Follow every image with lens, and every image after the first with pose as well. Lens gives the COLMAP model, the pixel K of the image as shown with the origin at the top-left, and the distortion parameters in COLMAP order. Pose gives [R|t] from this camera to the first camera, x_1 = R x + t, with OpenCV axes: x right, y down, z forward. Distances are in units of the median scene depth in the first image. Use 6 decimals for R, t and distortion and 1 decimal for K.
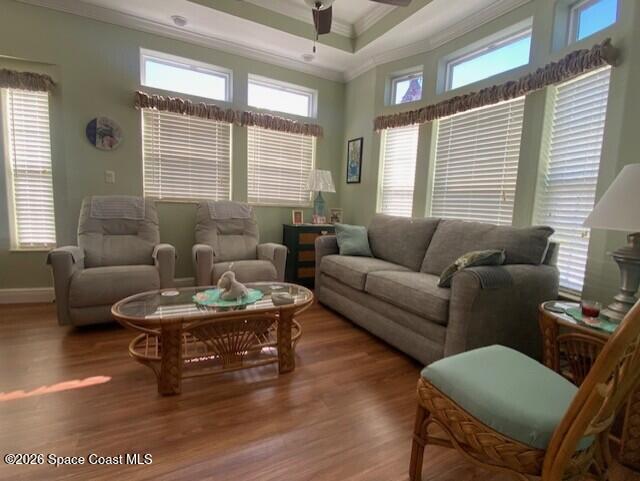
lens RADIAL K [[311.0, 0, 320.0], [0, 311.0, 240.5], [0, 0, 1]] dist [0.027239, -0.022457]
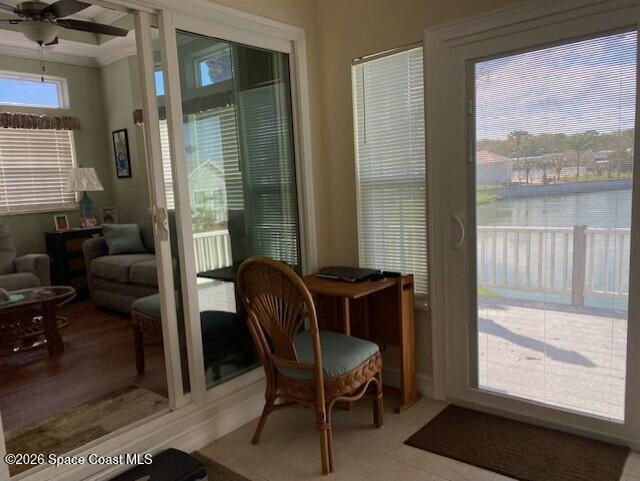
lens RADIAL K [[490.9, 0, 320.0], [0, 490.9, 240.5], [0, 0, 1]] dist [-0.007093, -0.002037]
pose [[0.927557, -0.137855, 0.347323, 0.121745], [0.136864, 0.990208, 0.027515, 0.039271], [-0.347715, 0.022015, 0.937342, -0.575640]]
